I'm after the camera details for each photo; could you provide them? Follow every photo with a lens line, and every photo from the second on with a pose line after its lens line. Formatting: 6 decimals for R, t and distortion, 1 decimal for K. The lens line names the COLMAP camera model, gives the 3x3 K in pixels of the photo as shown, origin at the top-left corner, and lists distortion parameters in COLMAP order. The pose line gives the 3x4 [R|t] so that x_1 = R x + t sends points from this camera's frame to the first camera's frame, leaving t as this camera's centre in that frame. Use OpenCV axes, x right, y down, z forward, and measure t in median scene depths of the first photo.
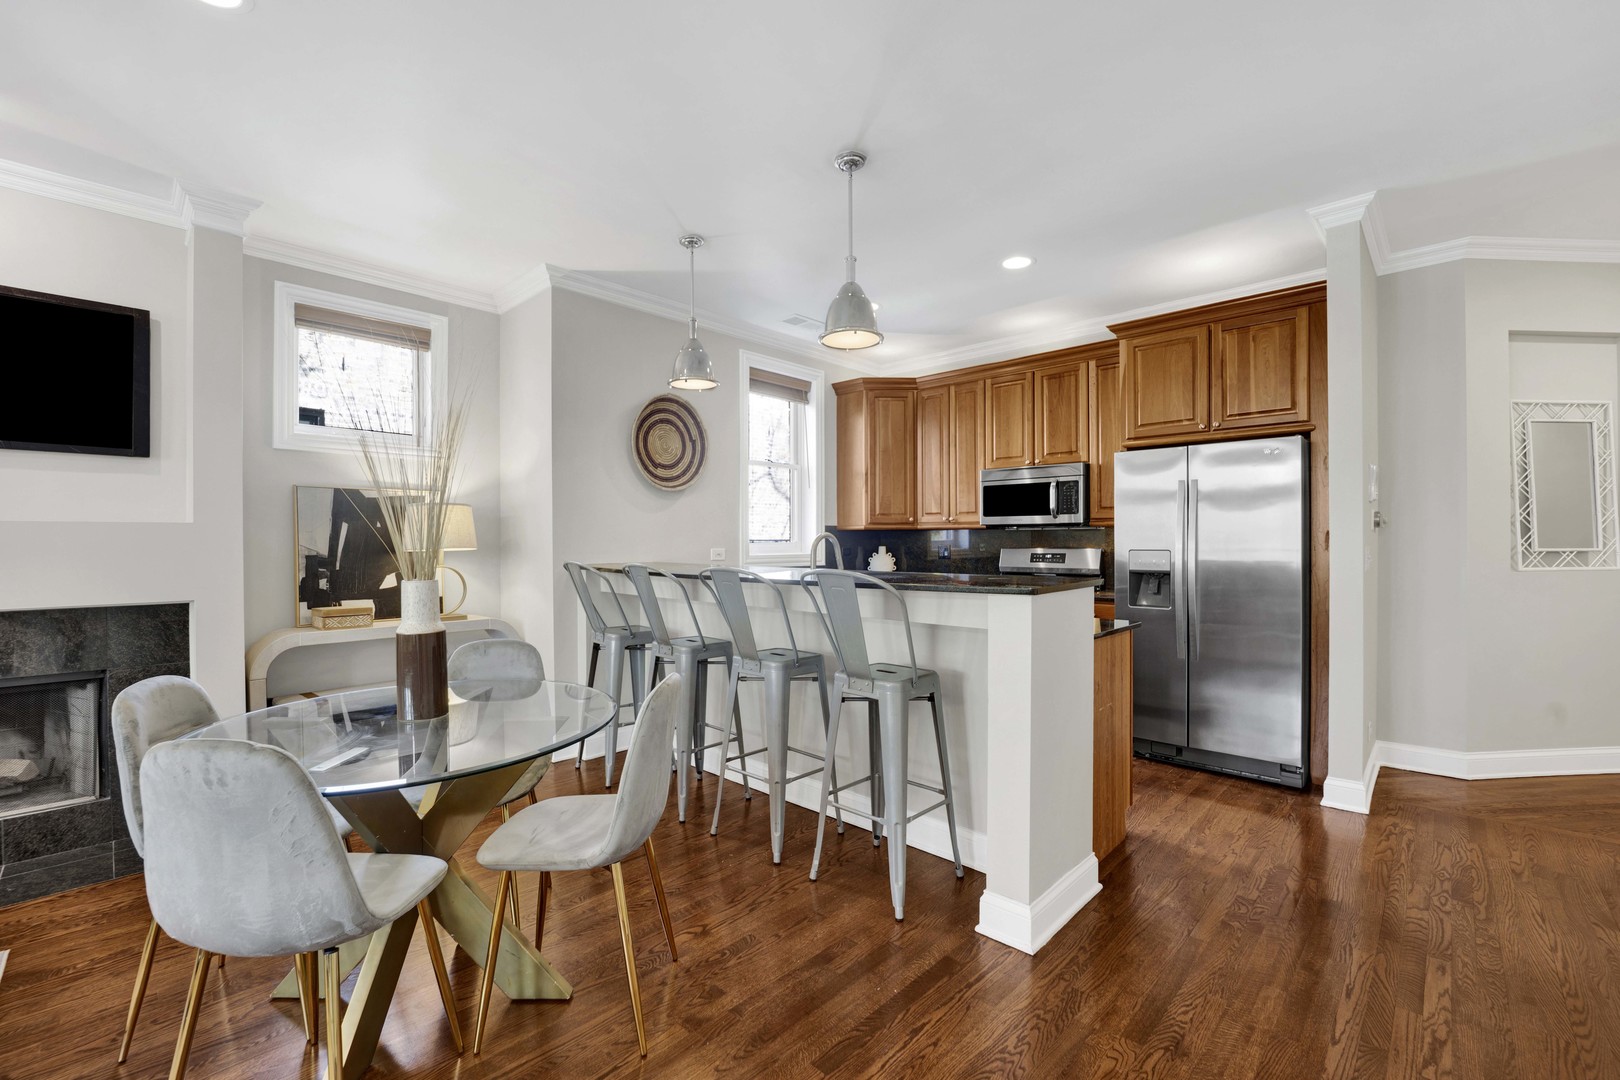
lens RADIAL K [[700.9, 0, 780.4], [0, 700.9, 547.7], [0, 0, 1]] dist [-0.016695, -0.003271]
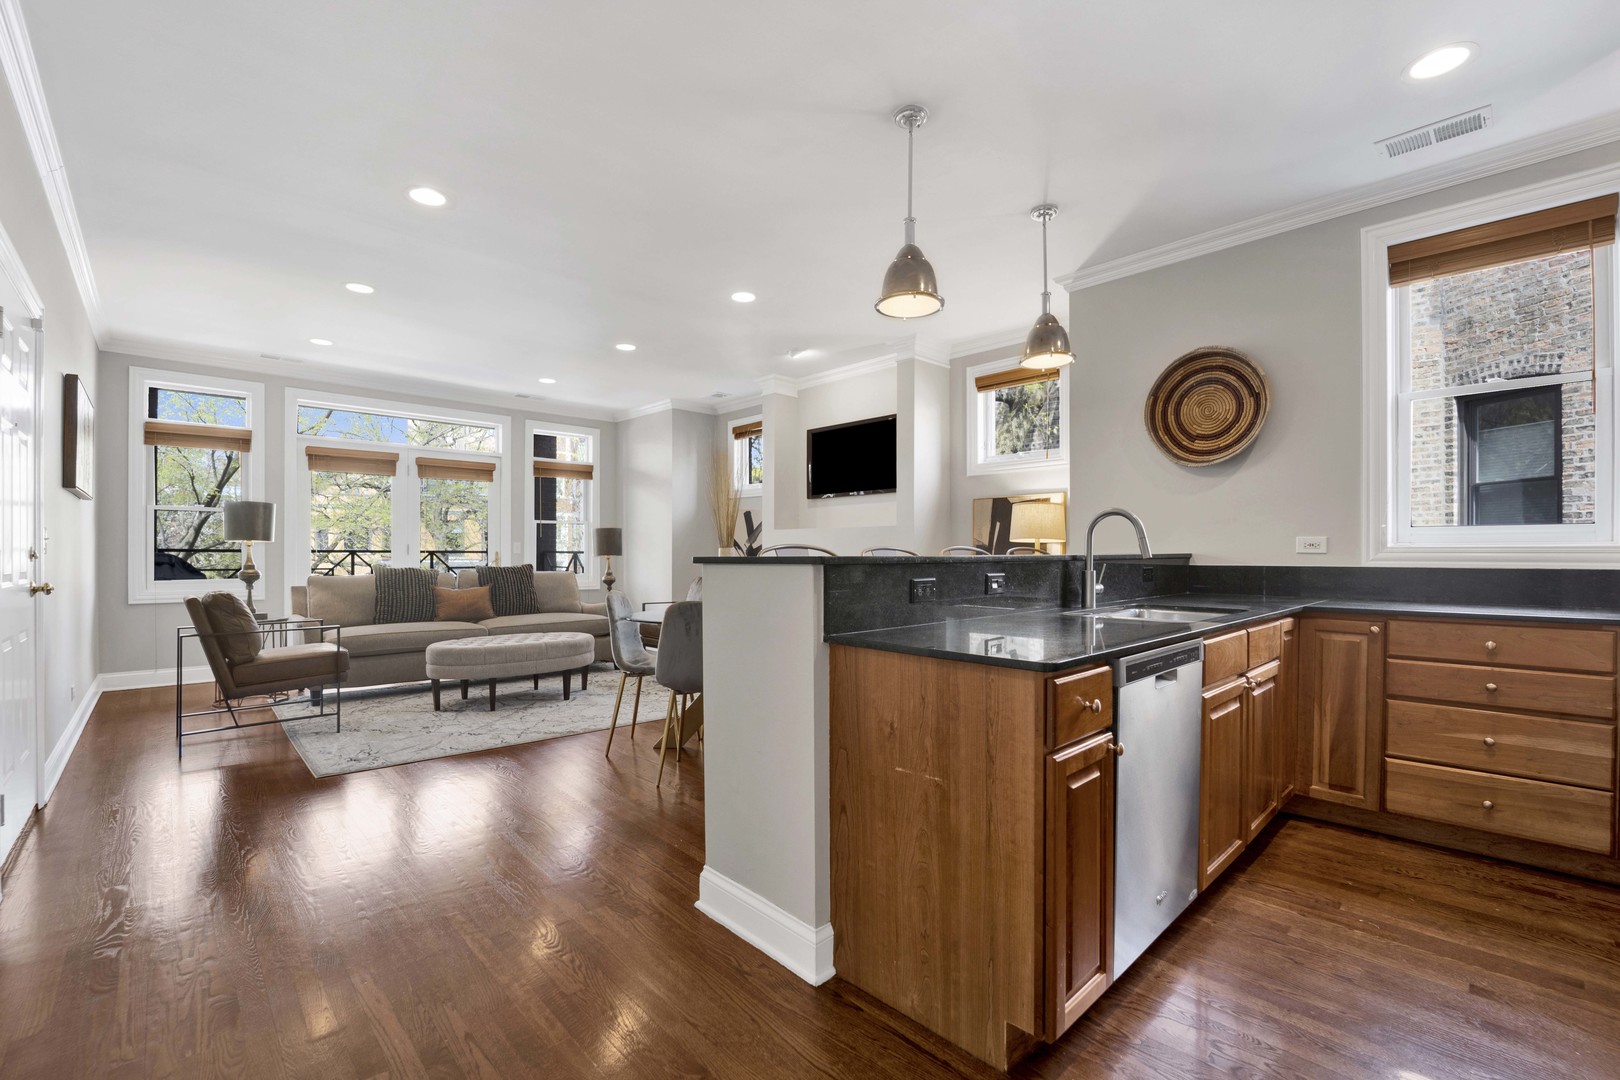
lens RADIAL K [[689.6, 0, 816.5], [0, 689.6, 557.7], [0, 0, 1]] dist [-0.023958, 0.000465]
pose [[-0.032198, 0.008170, -0.999448, 0.739665], [-0.012871, 0.999880, 0.008588, 0.028035], [0.999399, 0.013140, -0.032089, 0.645947]]
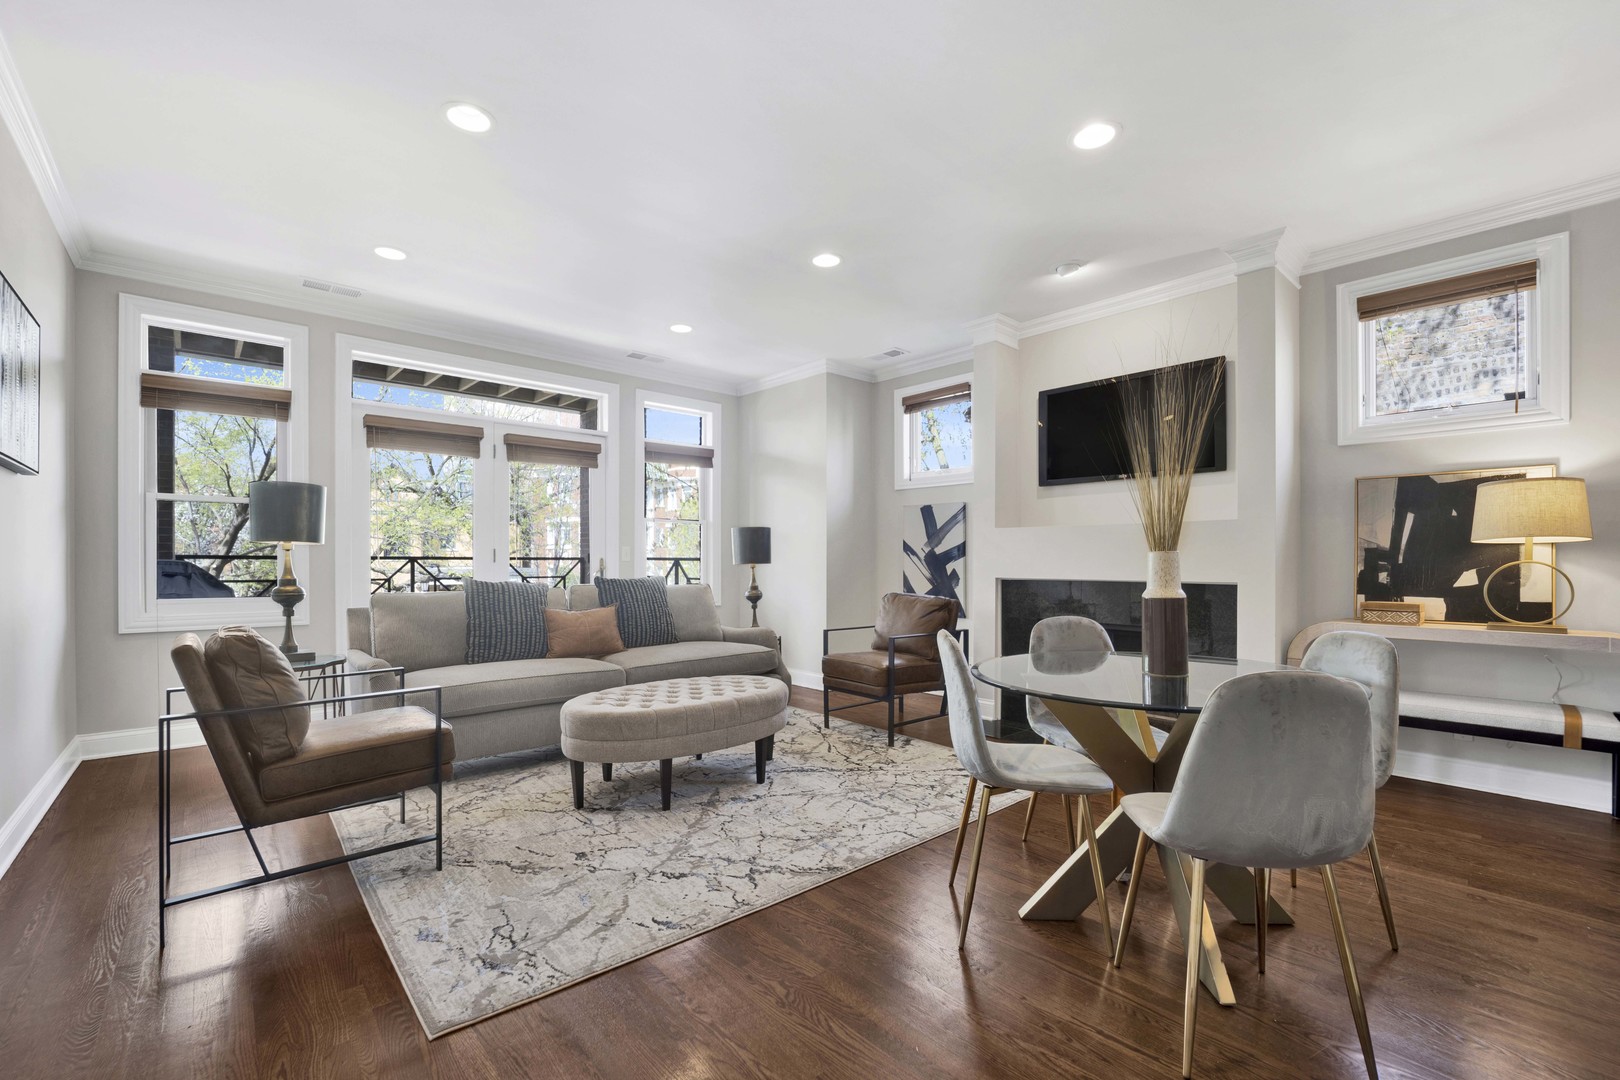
lens RADIAL K [[689.6, 0, 818.5], [0, 689.6, 565.2], [0, 0, 1]] dist [-0.023958, 0.000465]
pose [[-0.065693, 0.009883, -0.997791, 0.305854], [-0.012449, 0.999865, 0.010724, 0.032094], [0.997762, 0.013126, -0.065561, 0.258613]]
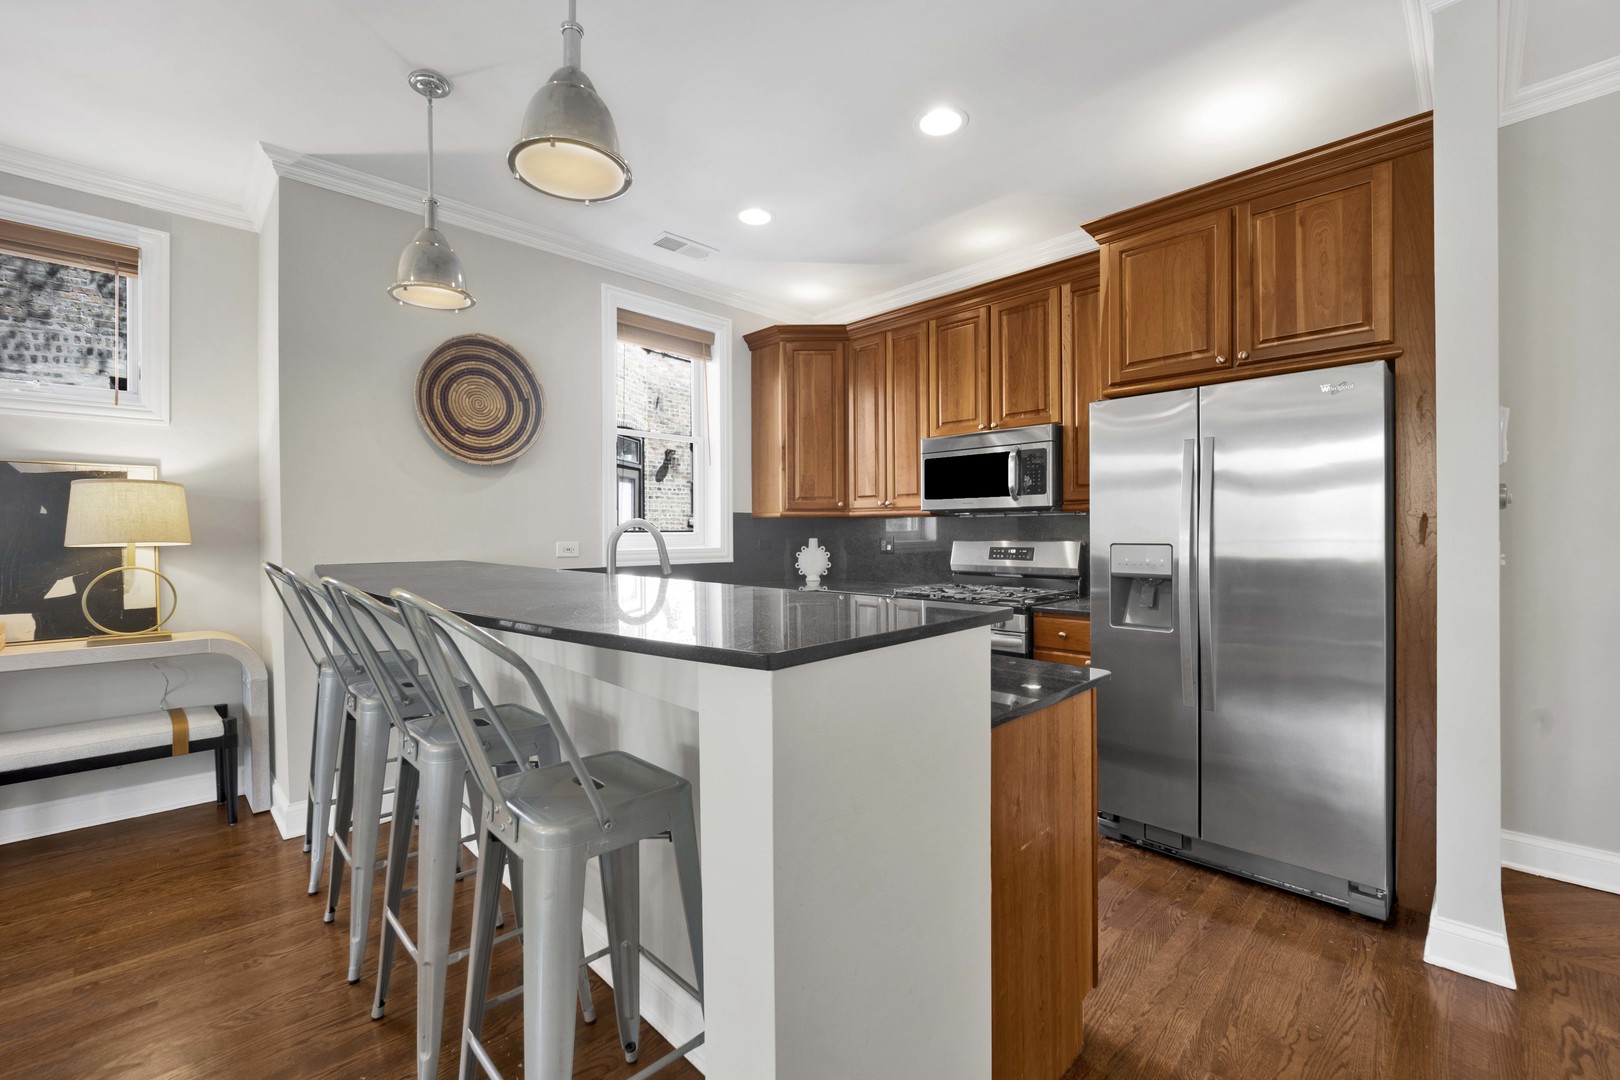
lens RADIAL K [[664.7, 0, 773.3], [0, 664.7, 537.9], [0, 0, 1]] dist [-0.014158, -0.000803]
pose [[0.998618, -0.001777, -0.052526, 0.212833], [0.001654, 0.999996, -0.002395, -0.001239], [0.052530, 0.002305, 0.998617, 0.350918]]
